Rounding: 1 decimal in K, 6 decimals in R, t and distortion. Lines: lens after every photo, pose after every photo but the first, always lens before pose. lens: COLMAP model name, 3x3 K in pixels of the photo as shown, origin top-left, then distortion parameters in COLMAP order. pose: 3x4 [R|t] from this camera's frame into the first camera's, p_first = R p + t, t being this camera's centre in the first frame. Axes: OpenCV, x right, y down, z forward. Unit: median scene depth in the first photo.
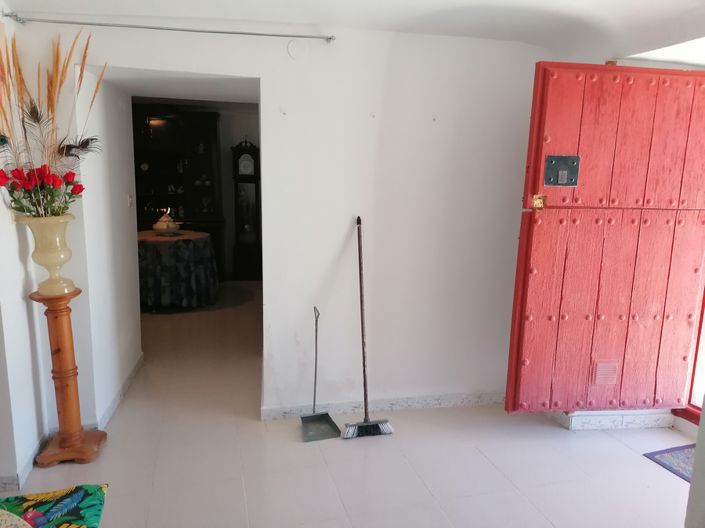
lens RADIAL K [[551.0, 0, 351.8], [0, 551.0, 263.9], [0, 0, 1]] dist [0.009604, 0.001723]
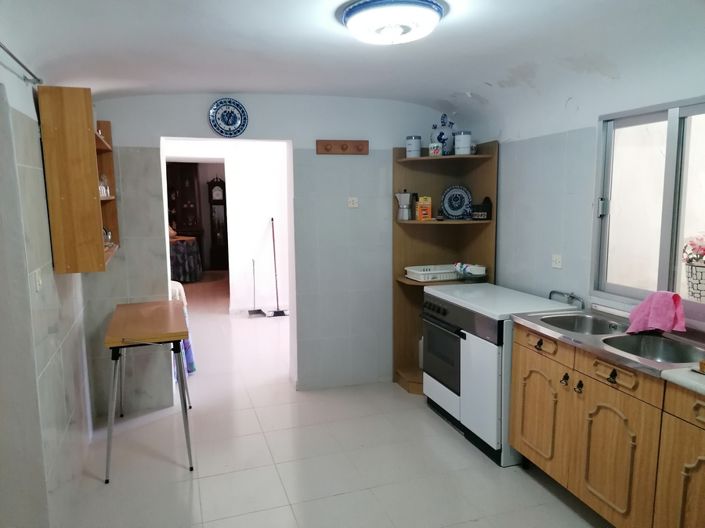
lens RADIAL K [[551.0, 0, 352.2], [0, 551.0, 267.1], [0, 0, 1]] dist [0.009604, 0.001723]
pose [[0.998033, -0.034057, 0.052624, 0.111489], [0.035818, 0.998817, -0.032883, 0.104055], [-0.051442, 0.034703, 0.998073, -0.633987]]
